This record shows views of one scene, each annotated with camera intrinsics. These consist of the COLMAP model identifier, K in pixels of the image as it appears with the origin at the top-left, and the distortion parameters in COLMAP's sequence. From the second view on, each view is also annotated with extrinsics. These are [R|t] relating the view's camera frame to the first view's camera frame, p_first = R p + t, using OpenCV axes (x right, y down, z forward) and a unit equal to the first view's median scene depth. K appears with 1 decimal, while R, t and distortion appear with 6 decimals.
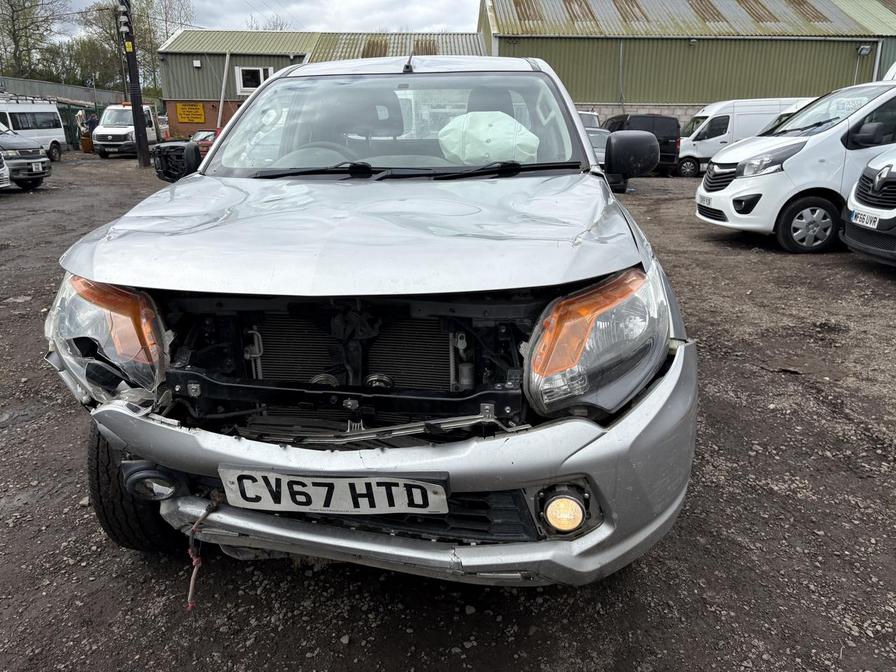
lens RADIAL K [[676.5, 0, 453.5], [0, 676.5, 333.7], [0, 0, 1]] dist [0.048708, -0.048209]
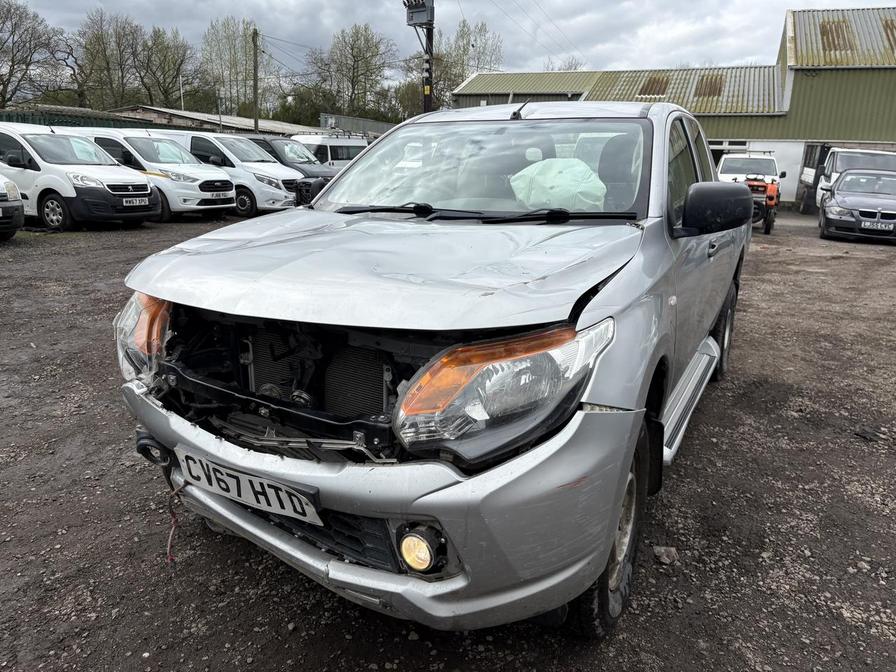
lens RADIAL K [[676.5, 0, 446.7], [0, 676.5, 334.7], [0, 0, 1]] dist [0.048708, -0.048209]
pose [[0.912907, 0.122970, -0.389202, 0.480682], [-0.140481, 0.989942, -0.016734, -0.042876], [0.383230, 0.069952, 0.921000, 0.040804]]
